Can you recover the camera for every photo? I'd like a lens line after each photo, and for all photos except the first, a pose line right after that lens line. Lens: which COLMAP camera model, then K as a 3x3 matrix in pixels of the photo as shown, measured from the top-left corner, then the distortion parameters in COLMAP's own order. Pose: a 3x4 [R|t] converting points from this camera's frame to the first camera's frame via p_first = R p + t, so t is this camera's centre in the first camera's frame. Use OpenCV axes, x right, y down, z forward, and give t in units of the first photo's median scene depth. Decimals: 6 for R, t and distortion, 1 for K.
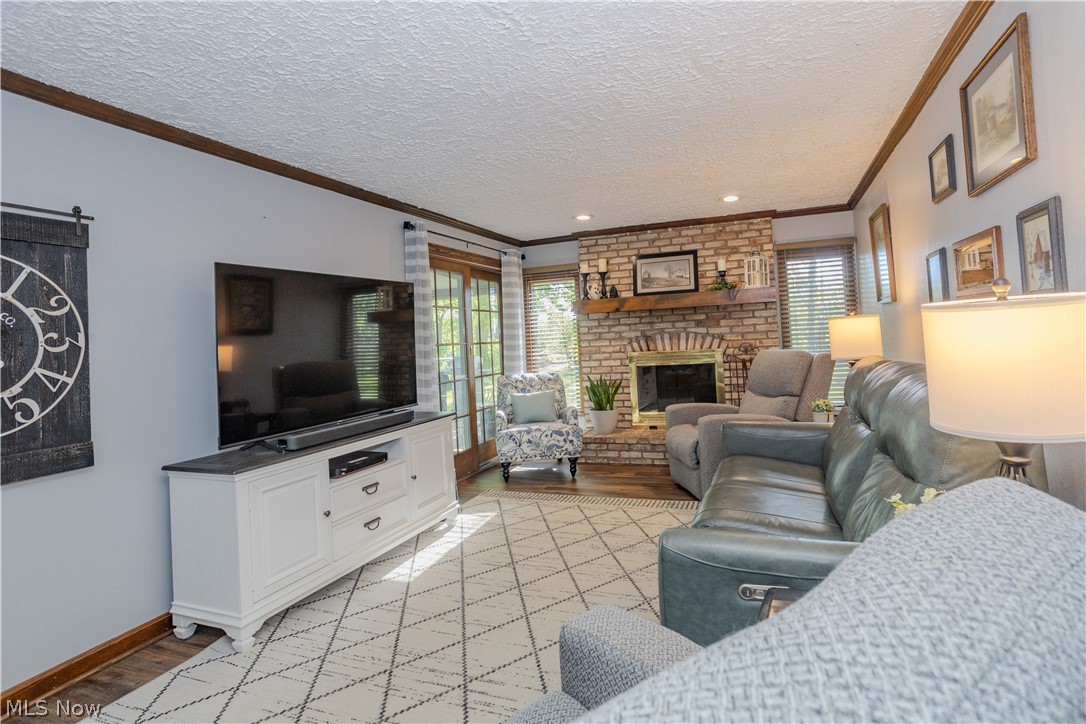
lens RADIAL K [[559.7, 0, 563.4], [0, 559.7, 320.5], [0, 0, 1]] dist [-0.062057, 0.034629]
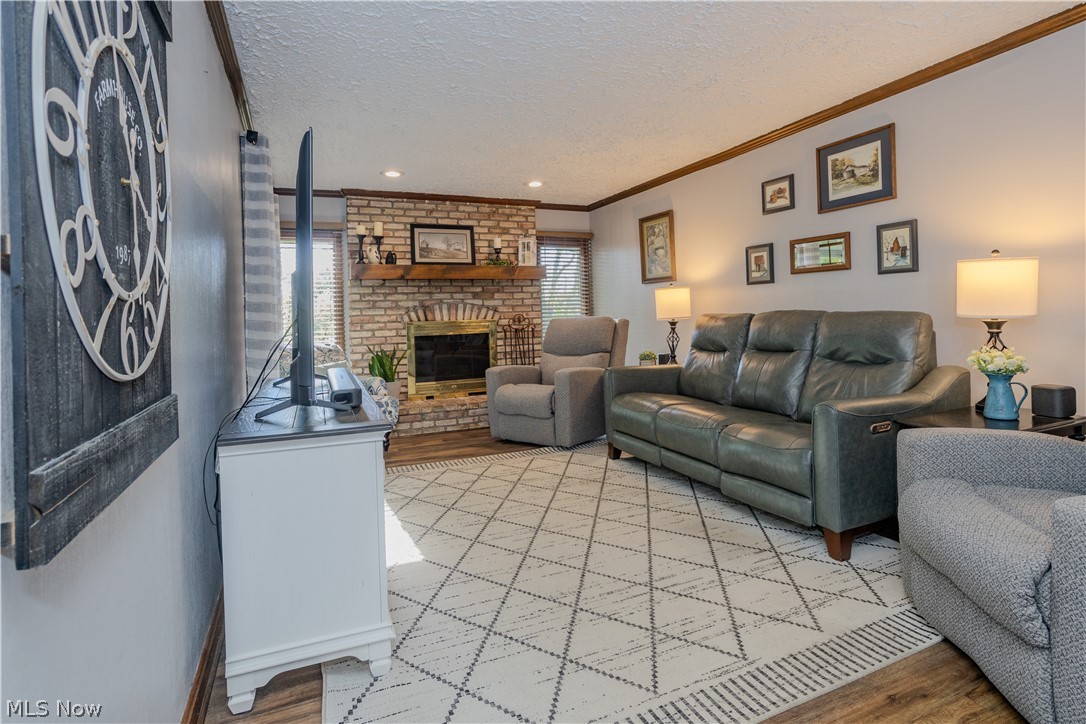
lens RADIAL K [[559.7, 0, 563.4], [0, 559.7, 320.5], [0, 0, 1]] dist [-0.062057, 0.034629]
pose [[0.707209, 0.024300, 0.706587, -0.384717], [-0.029554, 0.999552, -0.004795, 0.052379], [-0.706387, -0.017491, 0.707610, 0.128032]]
